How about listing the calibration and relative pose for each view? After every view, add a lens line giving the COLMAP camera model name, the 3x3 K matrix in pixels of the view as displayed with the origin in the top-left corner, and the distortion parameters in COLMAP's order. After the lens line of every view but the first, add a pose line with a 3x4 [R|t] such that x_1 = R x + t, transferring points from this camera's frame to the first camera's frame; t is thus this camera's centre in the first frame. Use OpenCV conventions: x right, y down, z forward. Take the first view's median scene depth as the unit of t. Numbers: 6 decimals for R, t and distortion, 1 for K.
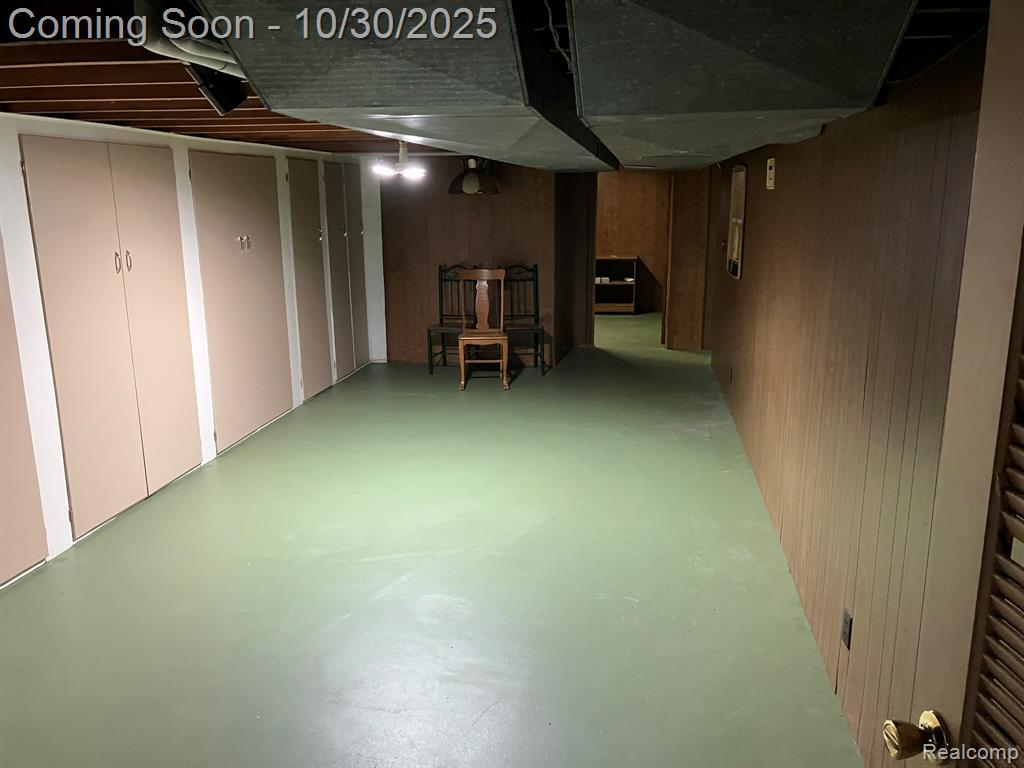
lens RADIAL K [[841.4, 0, 499.2], [0, 841.4, 380.2], [0, 0, 1]] dist [0.050156, -0.066692]
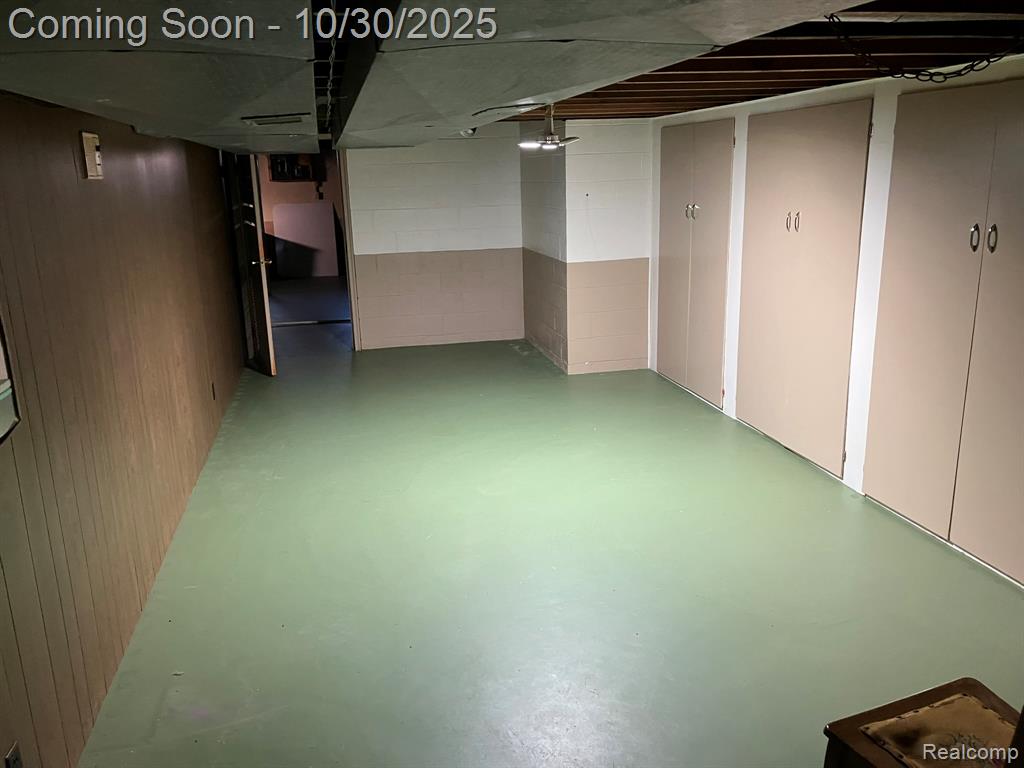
lens RADIAL K [[841.4, 0, 499.2], [0, 841.4, 380.2], [0, 0, 1]] dist [0.050156, -0.066692]
pose [[-0.927051, 0.131326, -0.351184, 0.194969], [-0.038057, 0.898855, 0.436592, -0.270010], [0.372999, 0.418108, -0.828286, 1.201476]]
